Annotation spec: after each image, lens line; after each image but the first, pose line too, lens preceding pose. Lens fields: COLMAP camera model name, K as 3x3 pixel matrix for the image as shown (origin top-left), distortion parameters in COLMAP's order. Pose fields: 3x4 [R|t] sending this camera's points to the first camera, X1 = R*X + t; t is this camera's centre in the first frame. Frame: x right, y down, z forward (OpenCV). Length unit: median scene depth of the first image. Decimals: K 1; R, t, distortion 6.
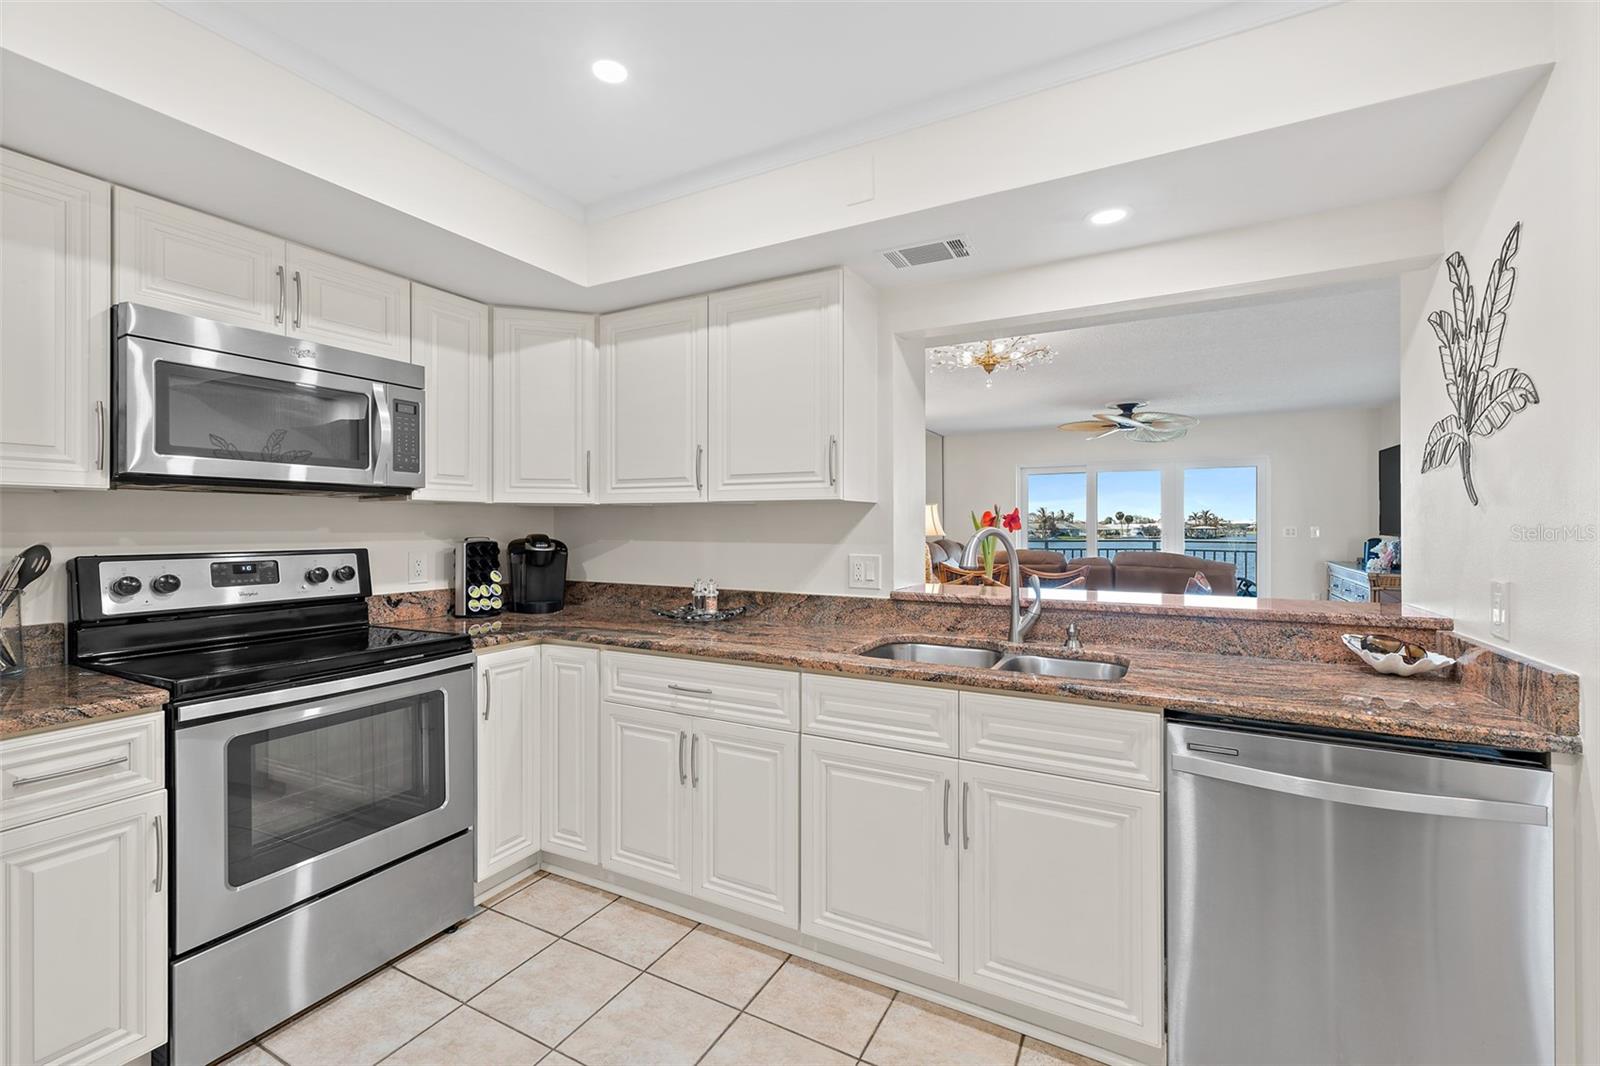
lens RADIAL K [[678.0, 0, 787.5], [0, 678.0, 530.1], [0, 0, 1]] dist [0.001914, 0.001482]
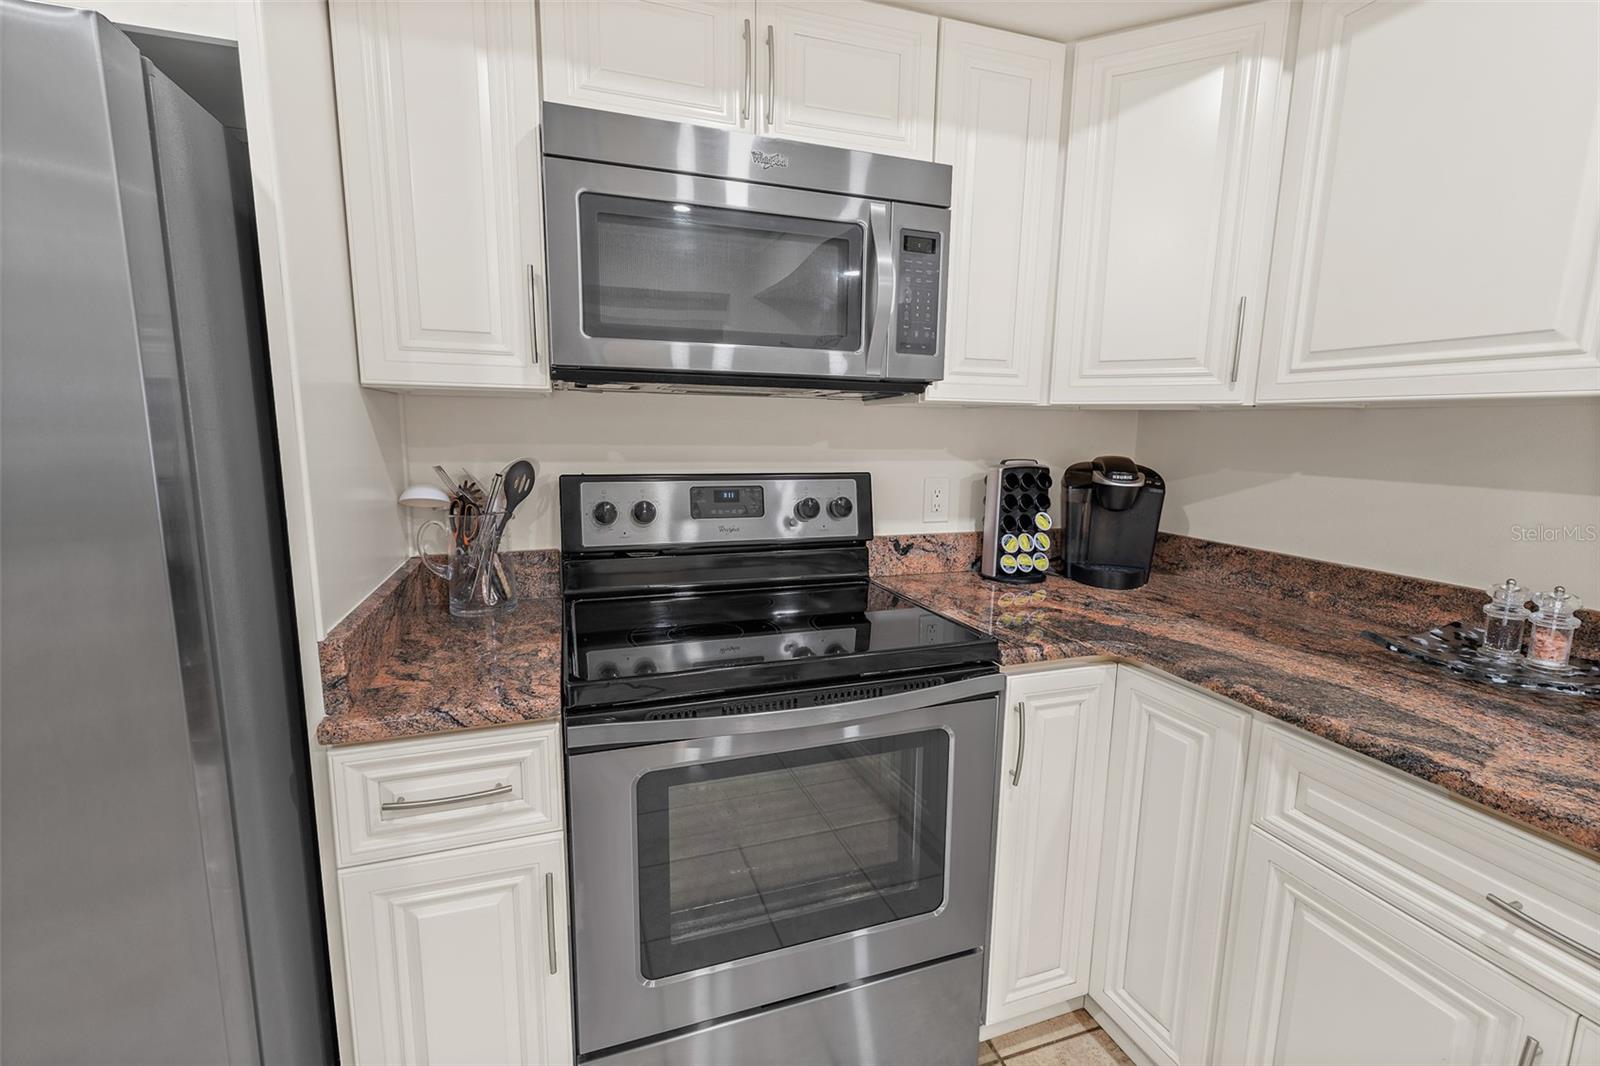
lens RADIAL K [[678.0, 0, 795.7], [0, 678.0, 527.5], [0, 0, 1]] dist [0.001914, 0.001482]
pose [[0.735315, 0.108675, -0.668956, -0.211281], [-0.017650, 0.989796, 0.141396, -0.015433], [0.677496, -0.092163, 0.729730, 0.455847]]
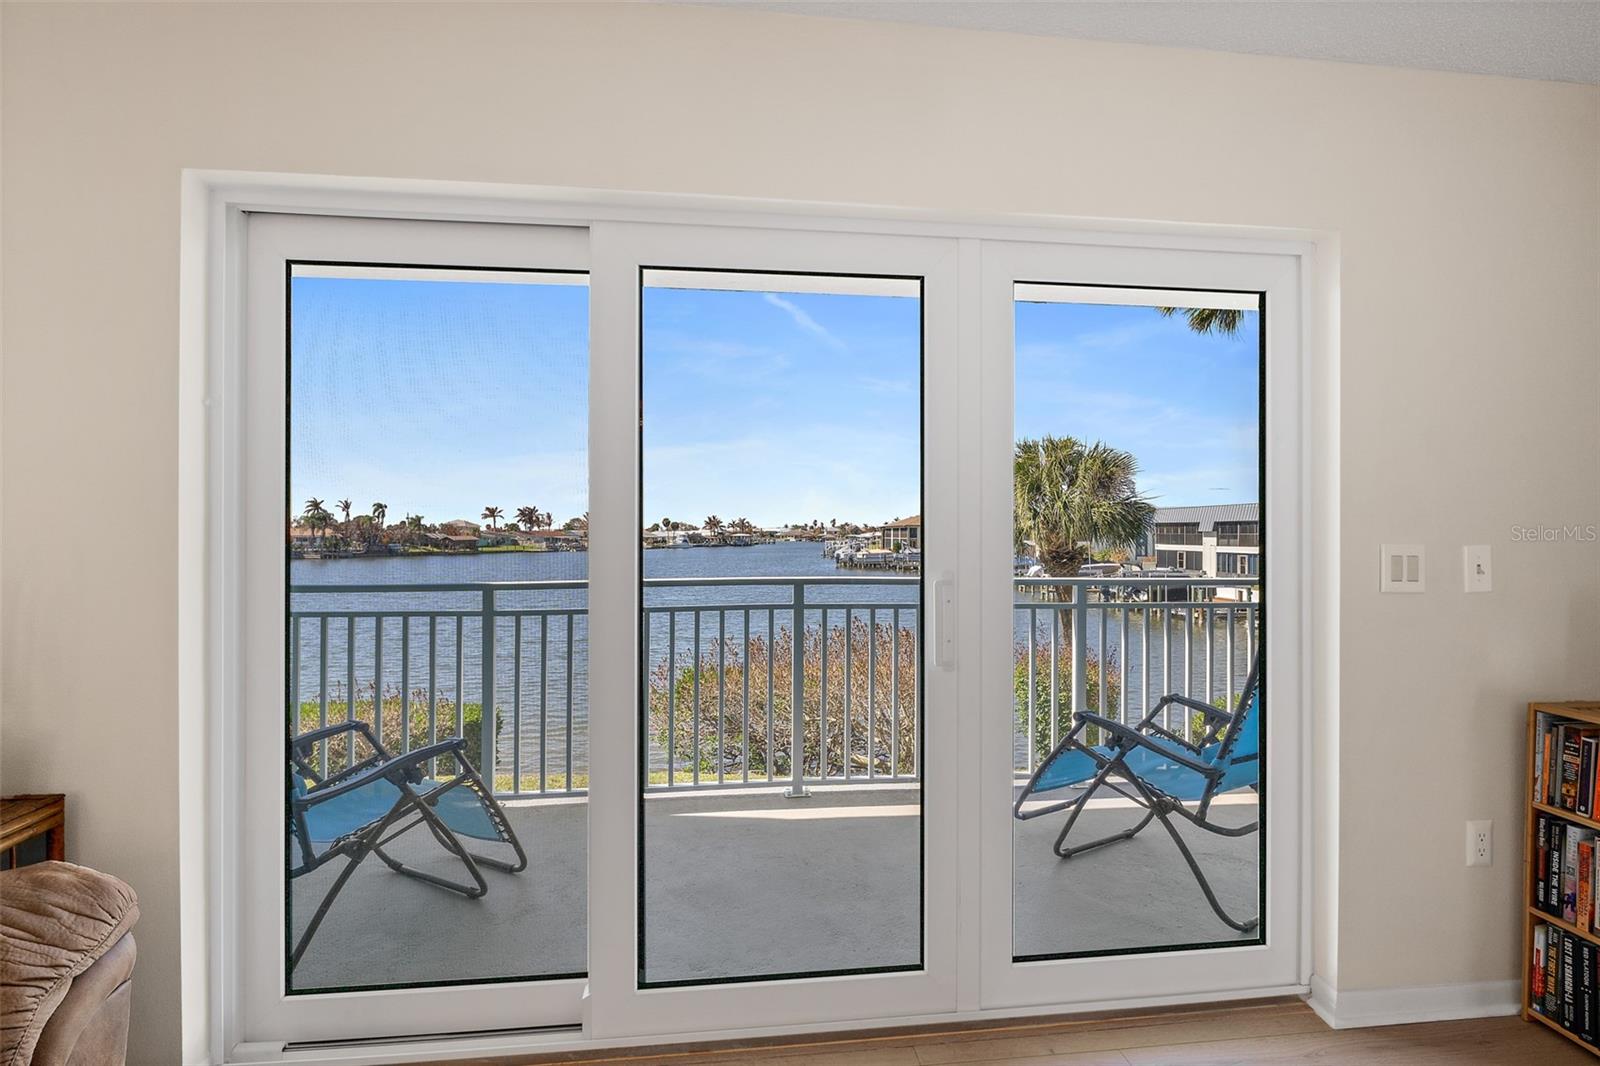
lens RADIAL K [[747.7, 0, 799.7], [0, 747.7, 527.7], [0, 0, 1]] dist [-0.013286, 0.000241]
pose [[0.805074, 0.005710, 0.593147, 1.432399], [0.002144, 0.999919, -0.012536, -0.028581], [-0.593171, 0.011364, 0.804997, 3.673141]]
